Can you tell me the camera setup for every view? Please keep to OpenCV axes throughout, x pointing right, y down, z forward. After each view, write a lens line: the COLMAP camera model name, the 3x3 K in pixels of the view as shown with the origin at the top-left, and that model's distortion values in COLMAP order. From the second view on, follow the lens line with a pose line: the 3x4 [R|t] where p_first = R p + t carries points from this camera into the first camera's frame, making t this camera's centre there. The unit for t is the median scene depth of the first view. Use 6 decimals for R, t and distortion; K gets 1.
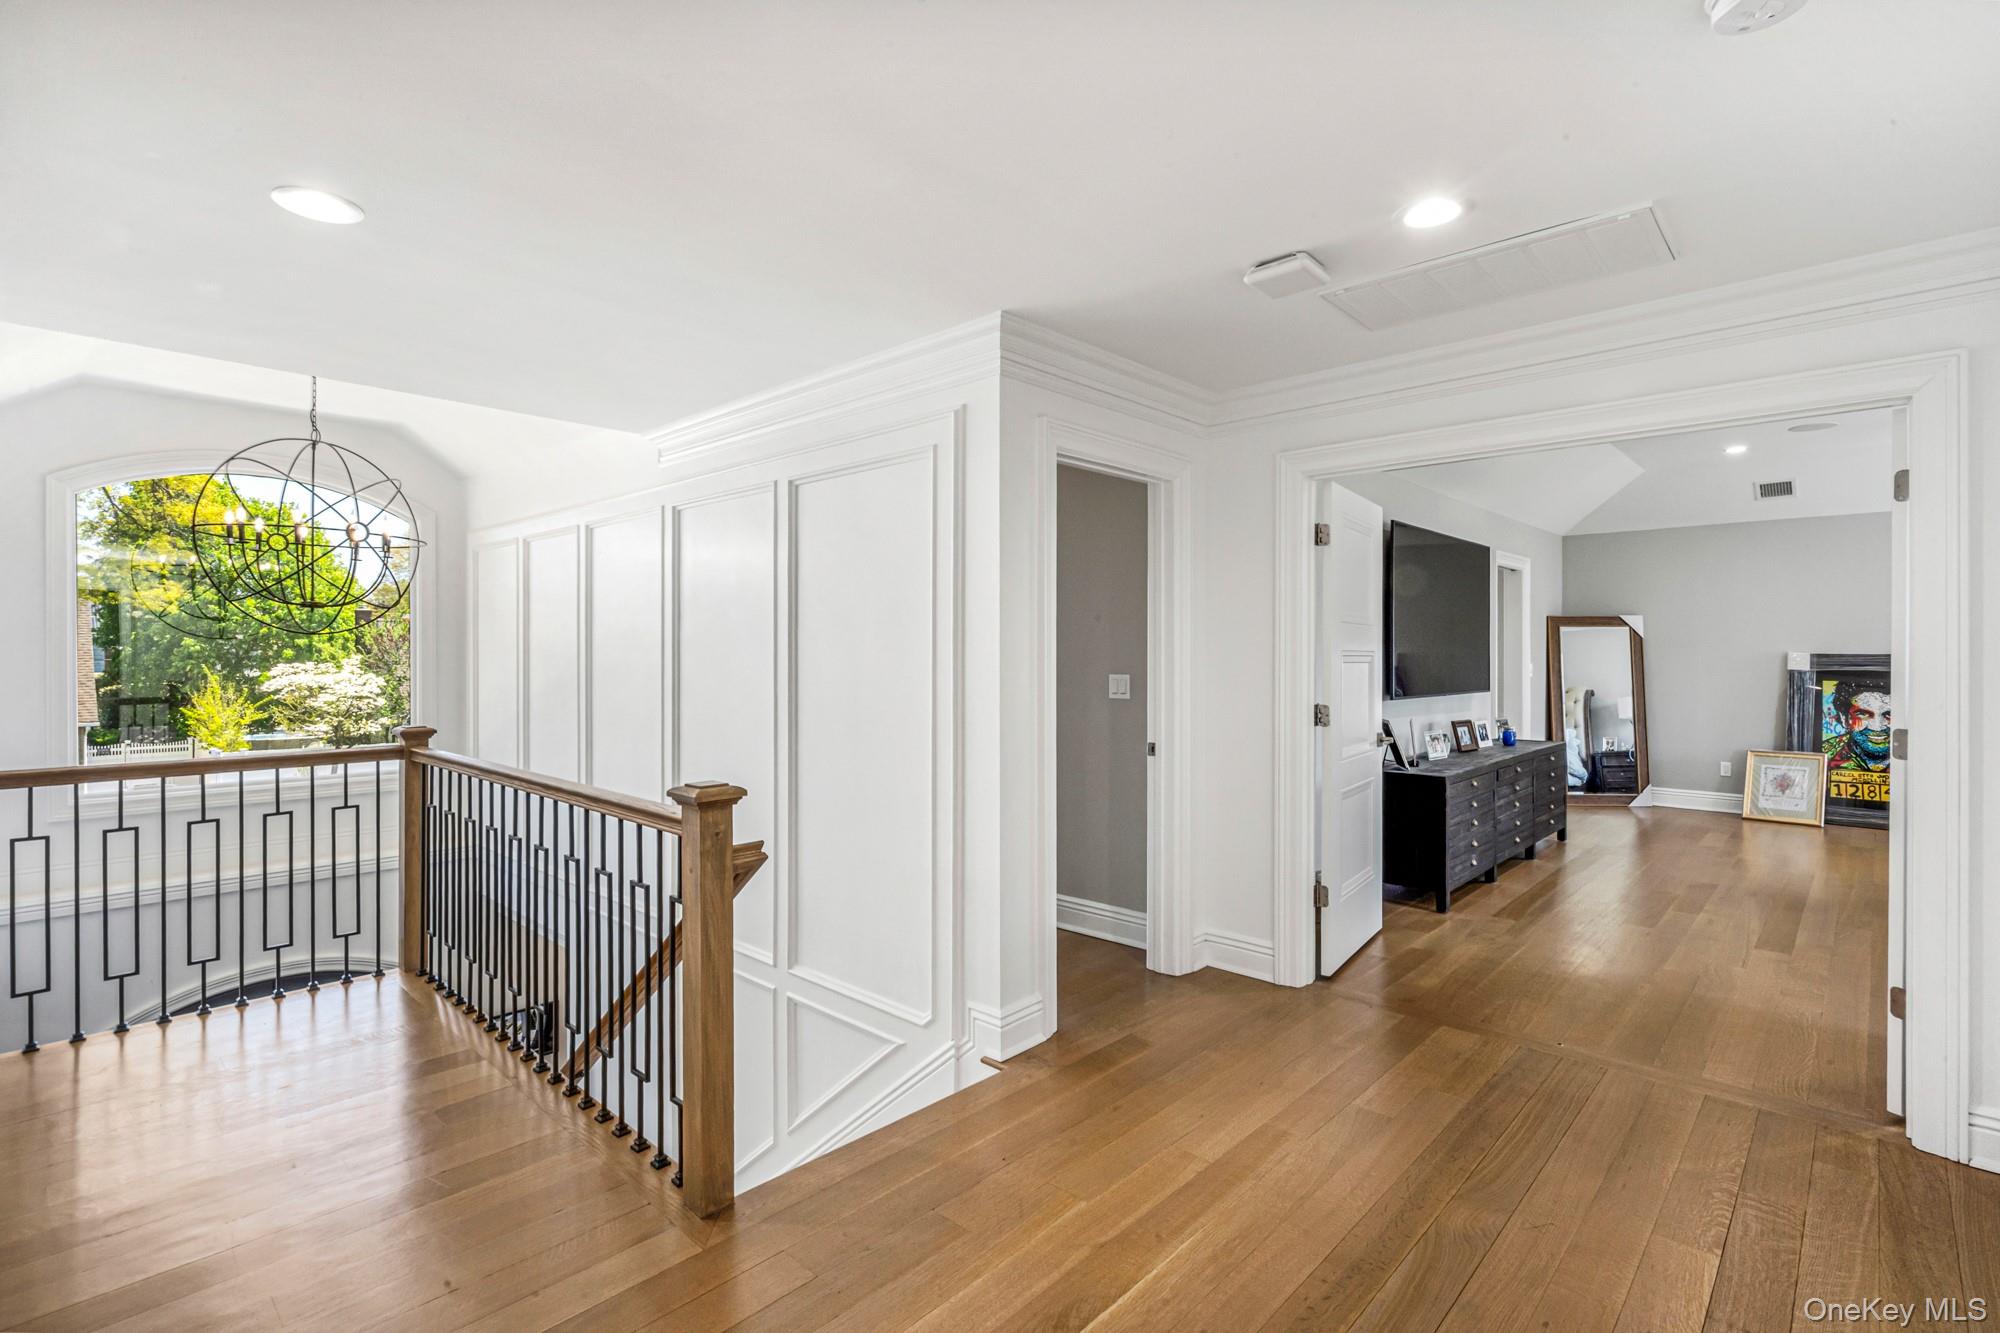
lens RADIAL K [[929.9, 0, 986.4], [0, 929.9, 655.0], [0, 0, 1]] dist [-0.001326, 0.001275]
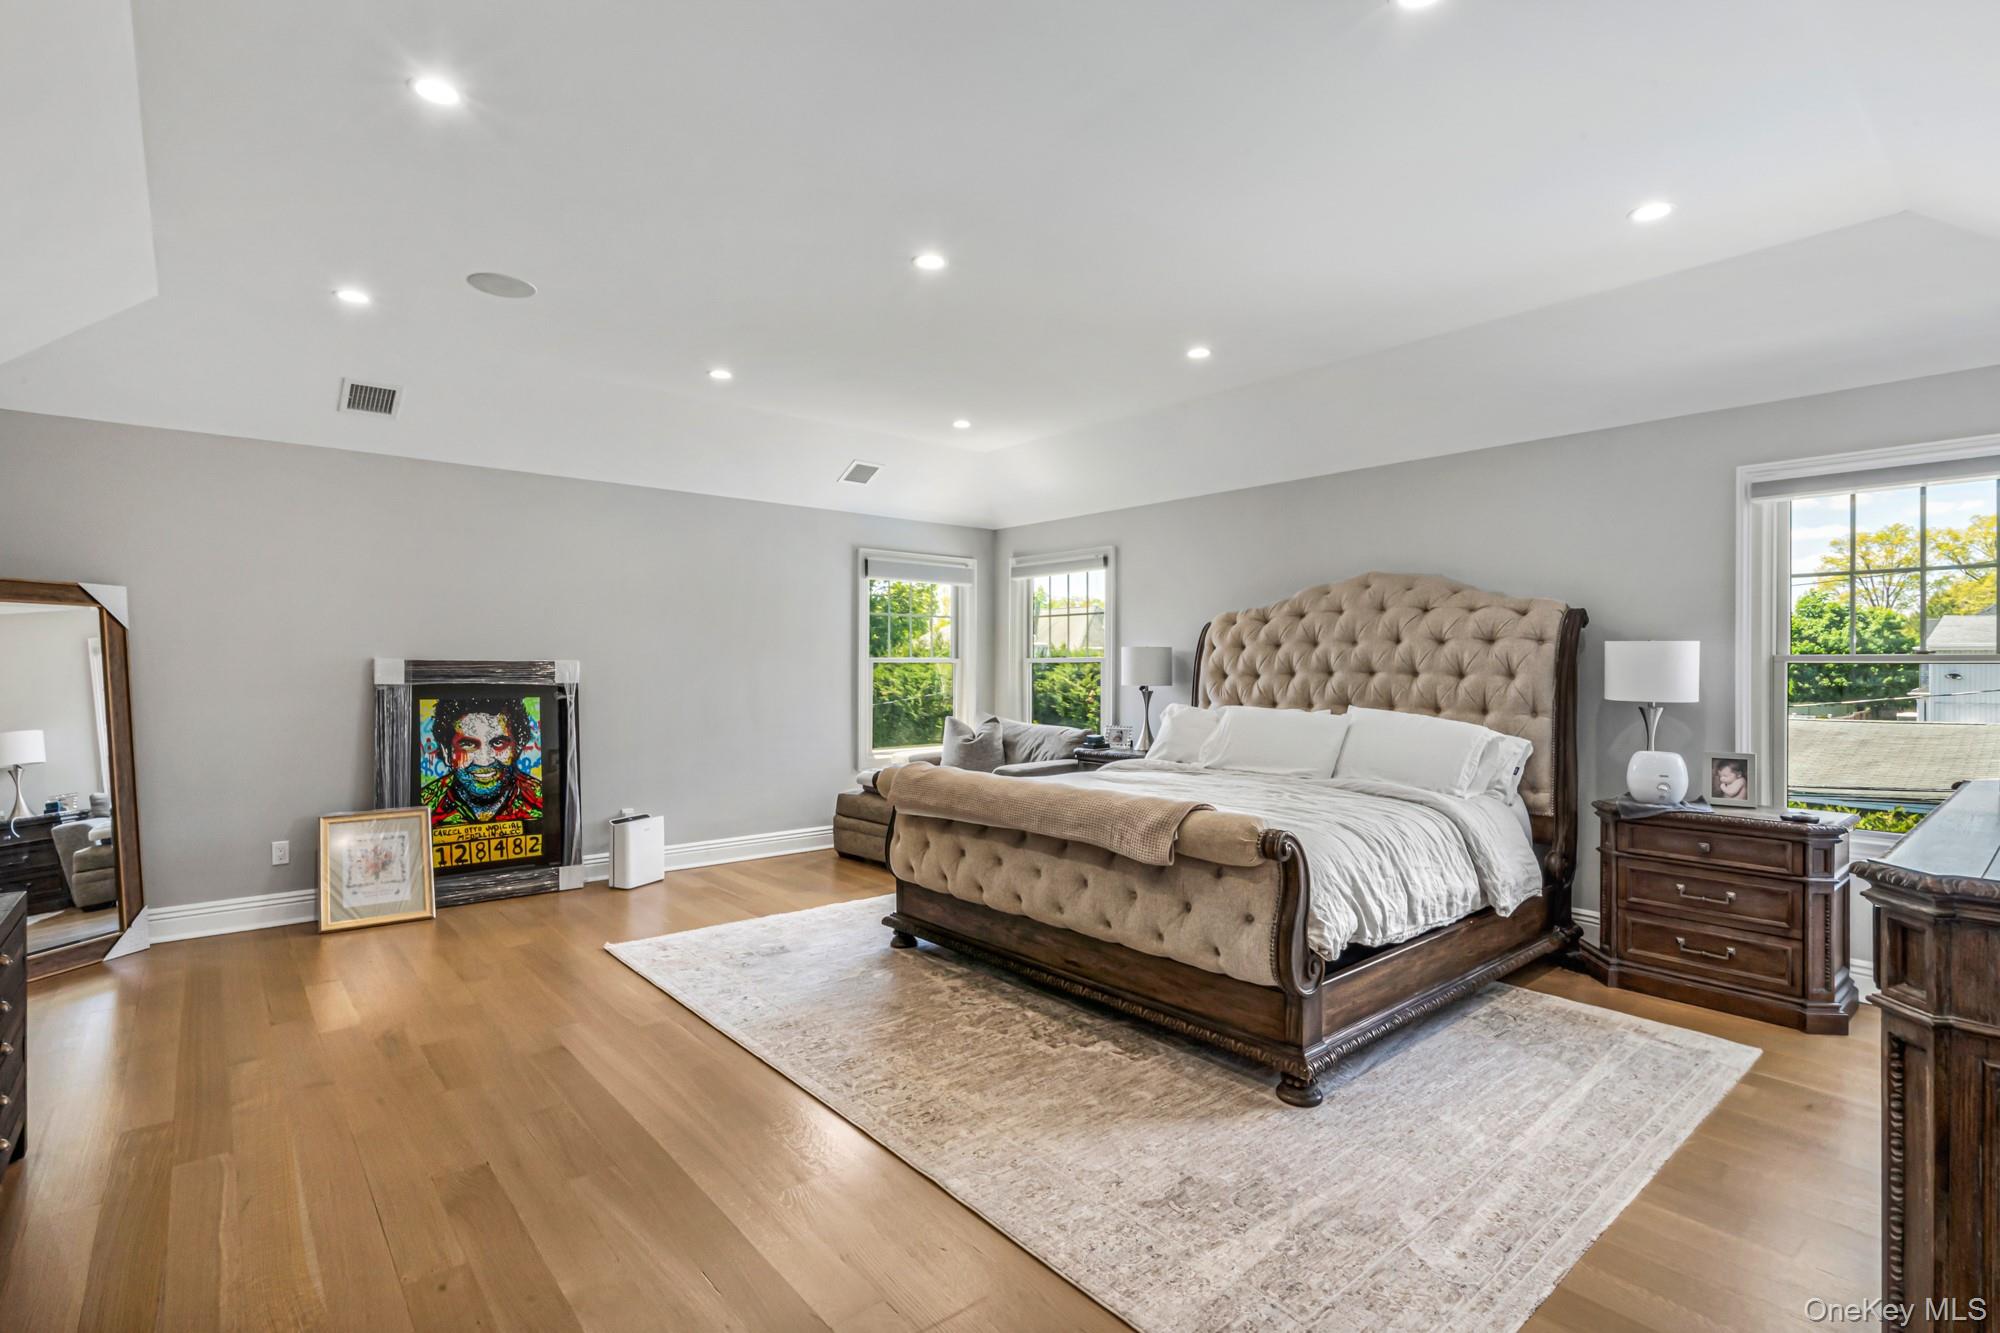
lens RADIAL K [[929.9, 0, 983.8], [0, 929.9, 666.3], [0, 0, 1]] dist [-0.001326, 0.001275]
pose [[0.100191, 0.005718, 0.994952, 0.261019], [0.006233, 0.999960, -0.006374, 0.010148], [-0.994949, 0.006841, 0.100151, 0.520365]]
